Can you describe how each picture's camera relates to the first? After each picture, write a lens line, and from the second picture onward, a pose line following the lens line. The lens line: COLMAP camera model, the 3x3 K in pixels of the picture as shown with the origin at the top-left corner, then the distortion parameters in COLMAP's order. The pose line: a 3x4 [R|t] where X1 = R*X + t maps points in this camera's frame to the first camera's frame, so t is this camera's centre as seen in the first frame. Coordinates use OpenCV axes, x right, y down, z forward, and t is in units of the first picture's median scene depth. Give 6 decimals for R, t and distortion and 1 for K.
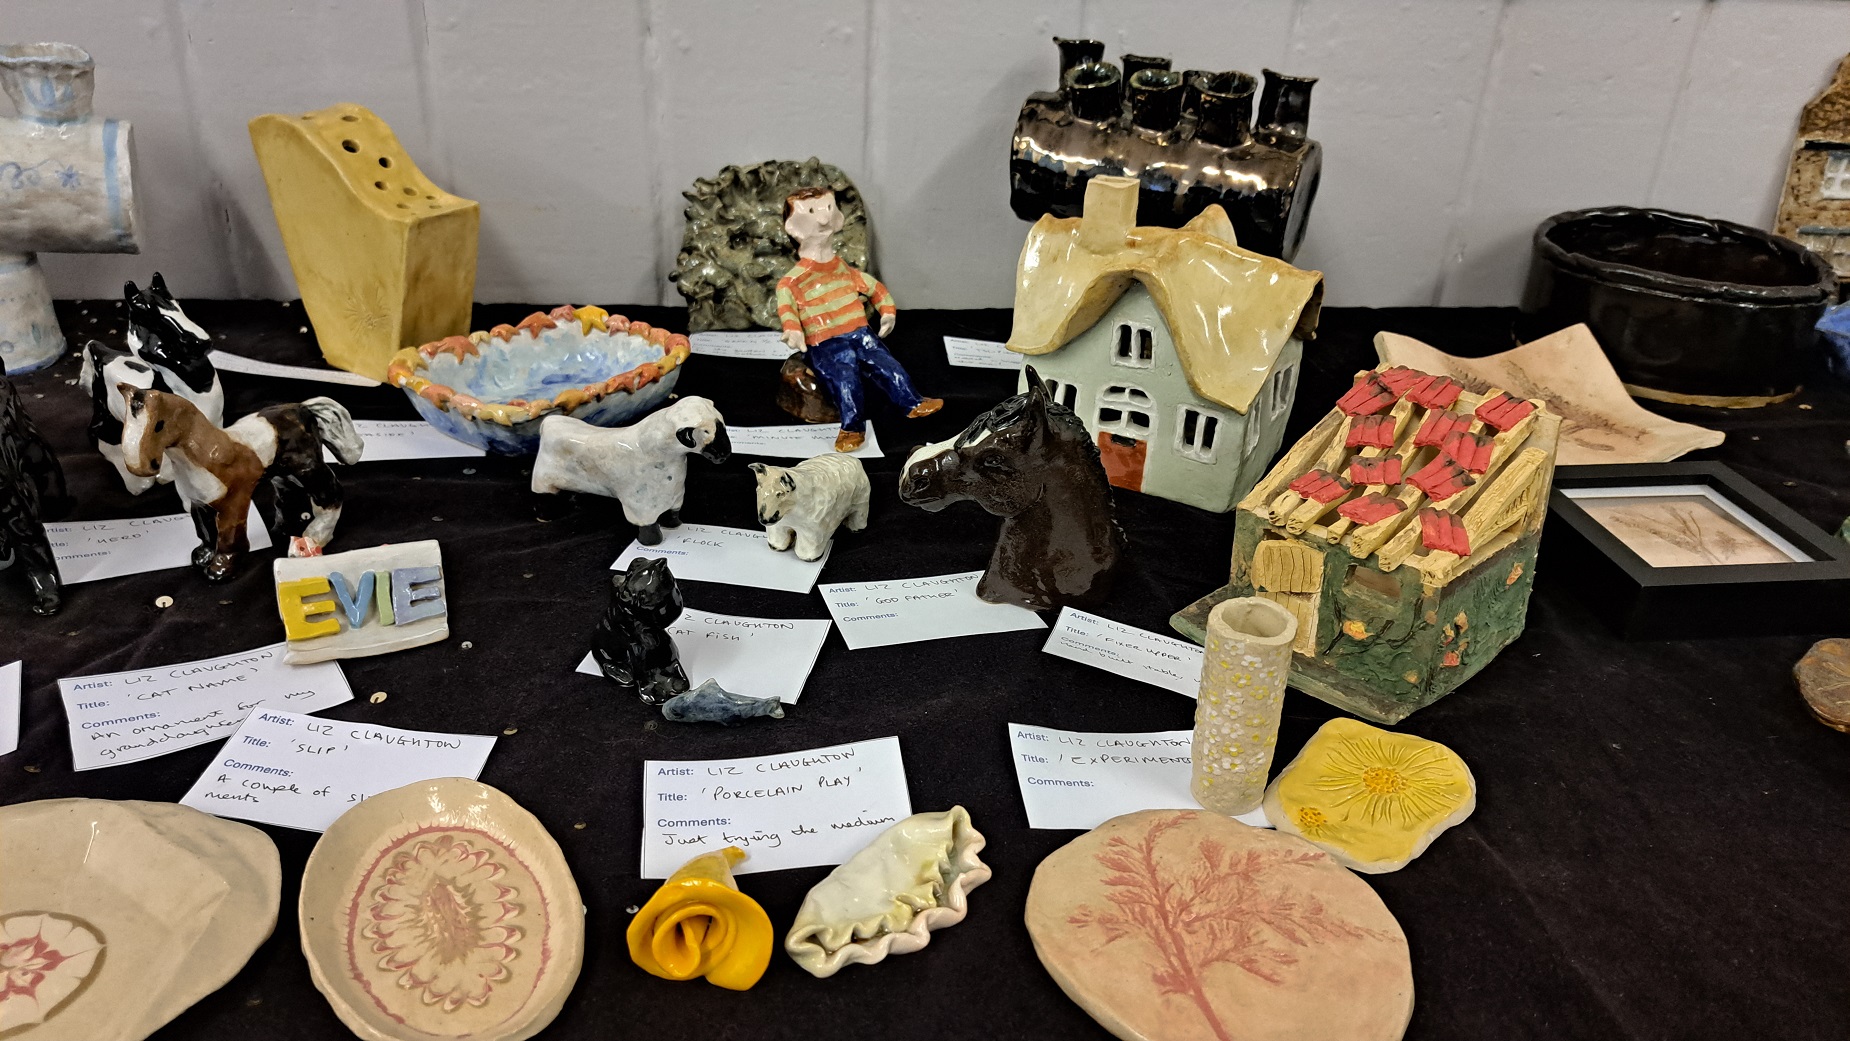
lens RADIAL K [[1303.6, 0, 917.4], [0, 1303.6, 507.9], [0, 0, 1]] dist [0.072719, -0.077486]
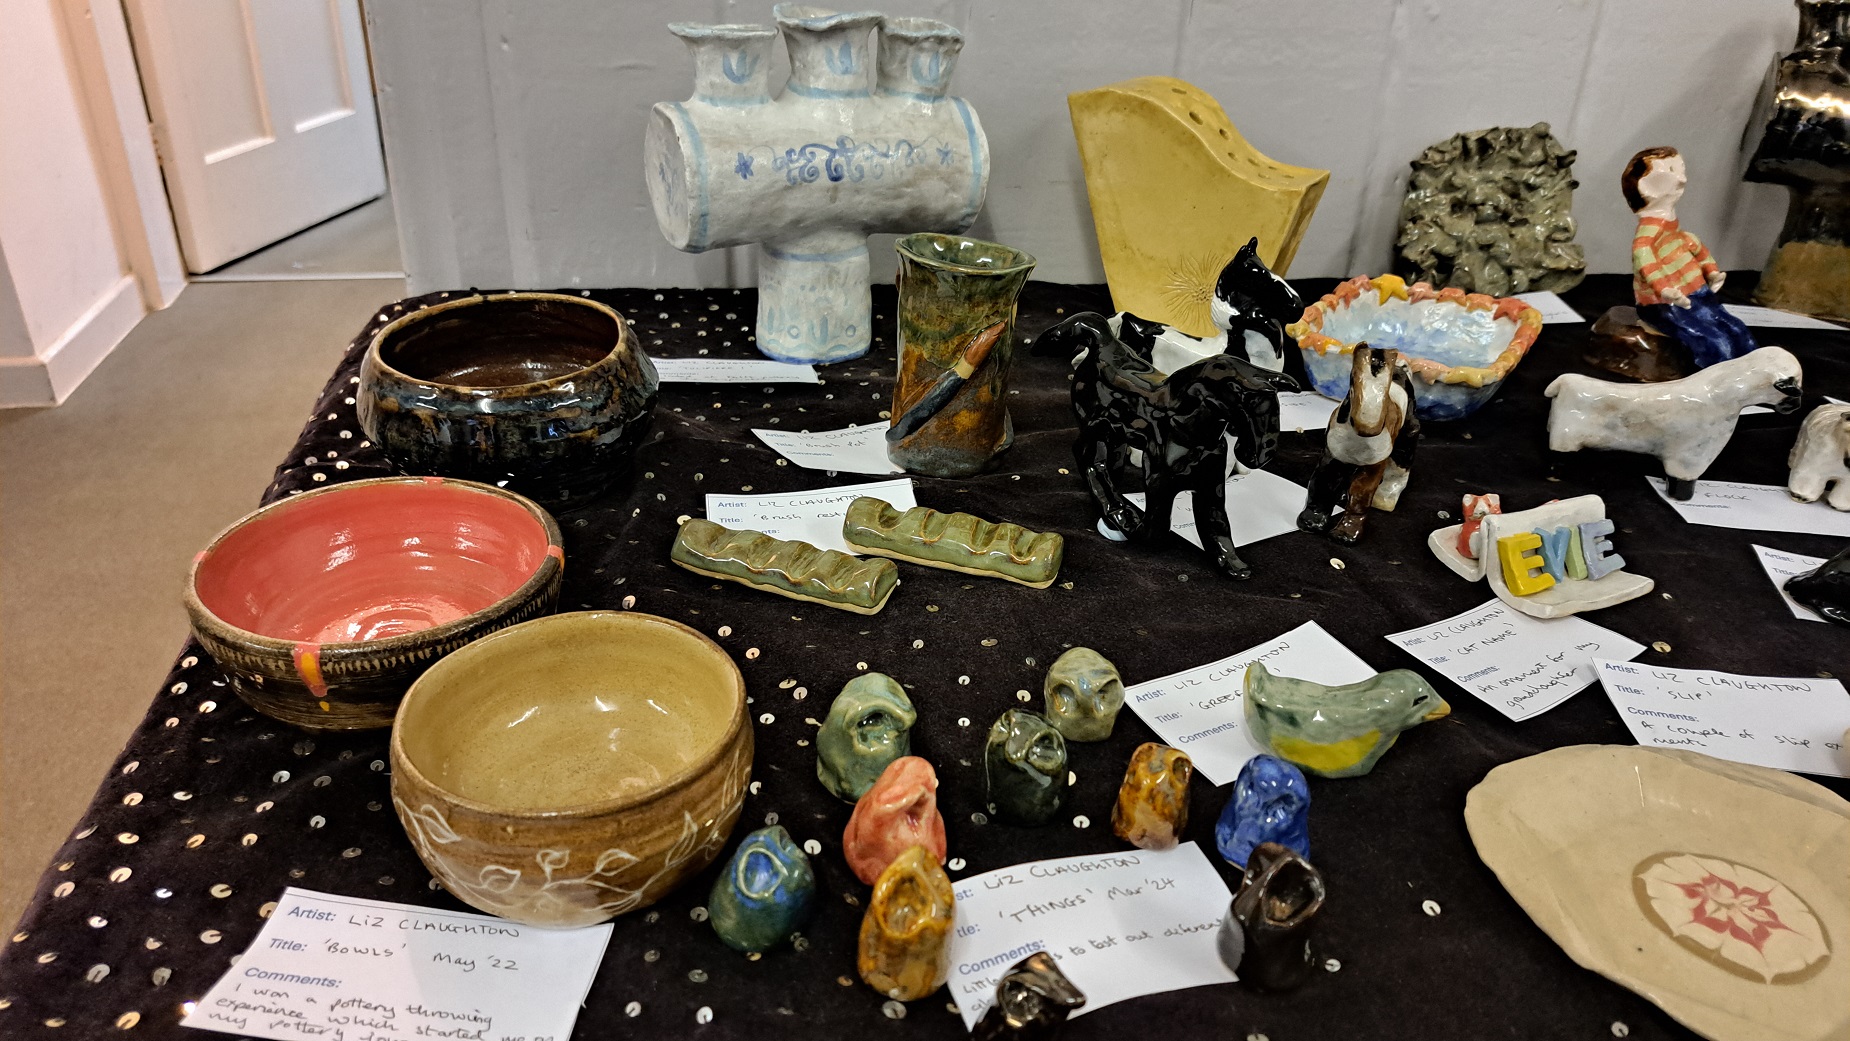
lens RADIAL K [[1303.6, 0, 931.6], [0, 1303.6, 521.9], [0, 0, 1]] dist [0.072719, -0.077486]
pose [[0.998572, -0.027711, 0.045664, -0.711315], [0.027371, 0.999593, 0.008050, 0.018435], [-0.045868, -0.006789, 0.998924, 0.014809]]
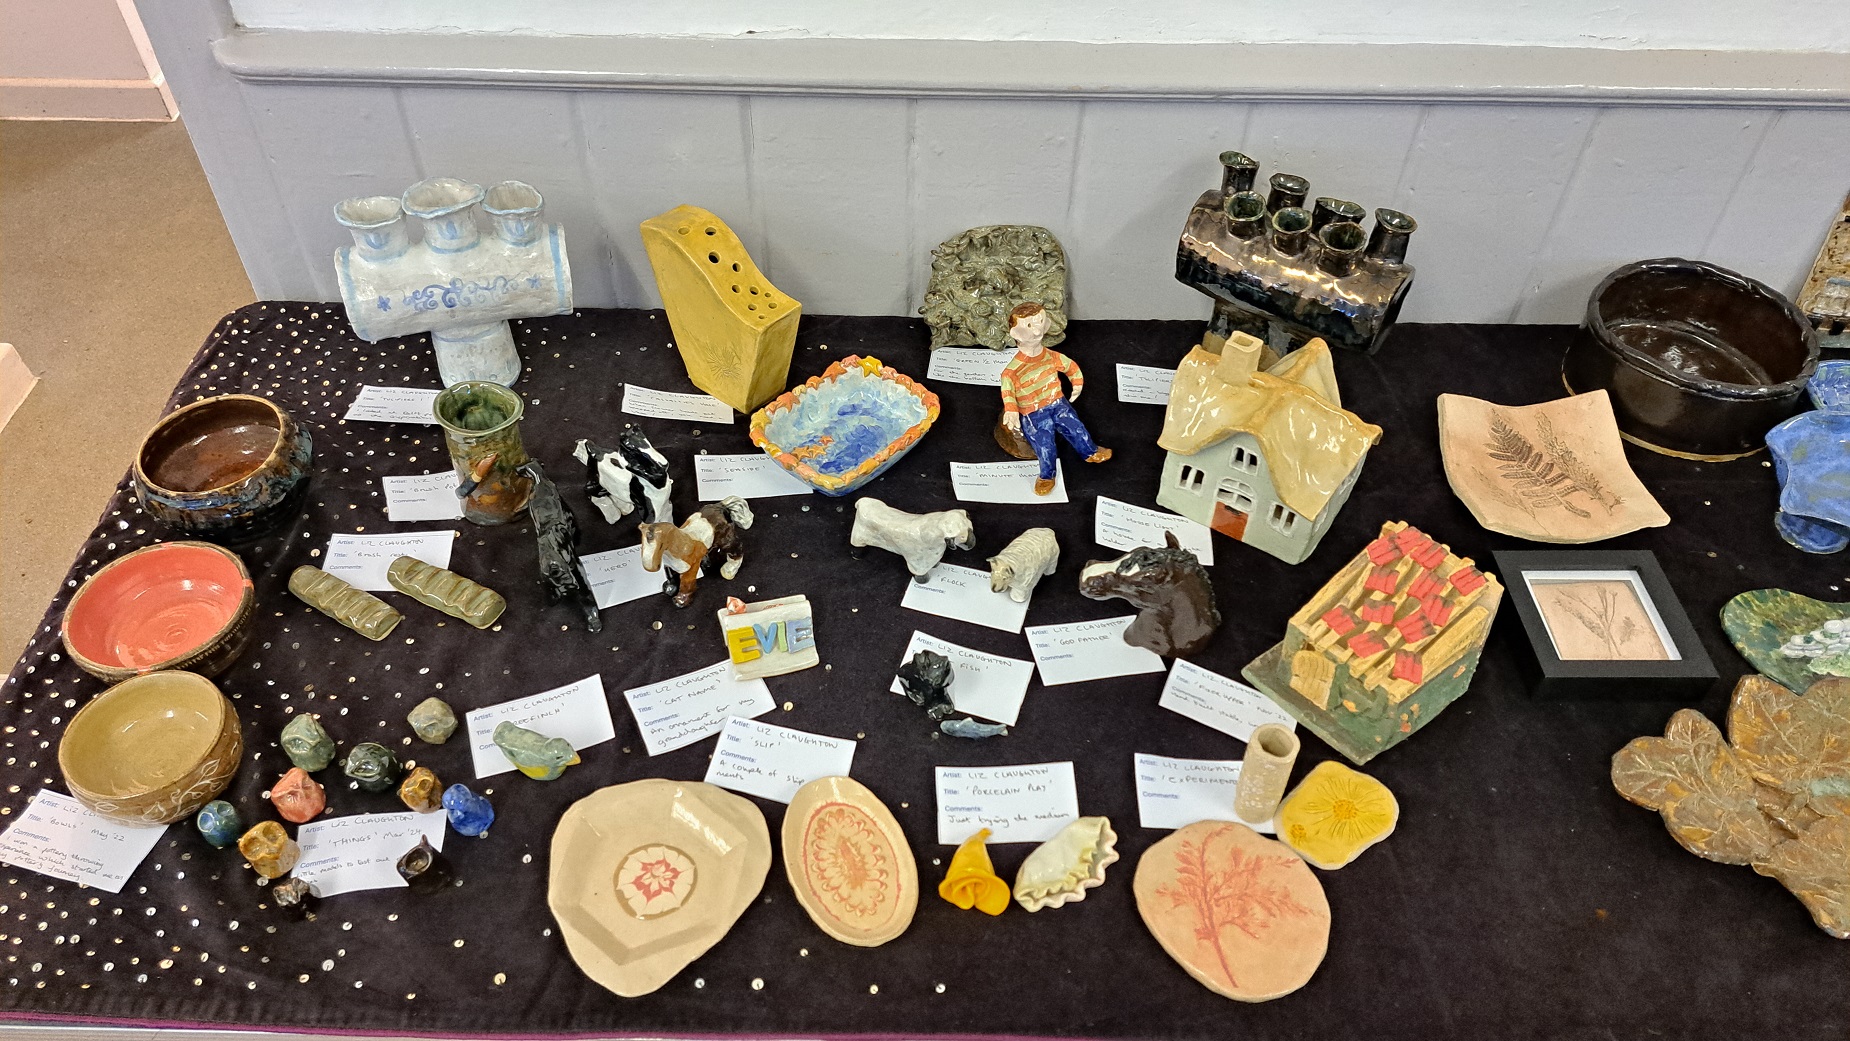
lens RADIAL K [[1303.6, 0, 918.2], [0, 1303.6, 494.6], [0, 0, 1]] dist [0.072719, -0.077486]
pose [[0.992682, 0.065718, -0.101305, -0.046075], [-0.032326, 0.952943, 0.301422, -0.485568], [0.116347, -0.295942, 0.948094, -0.429158]]
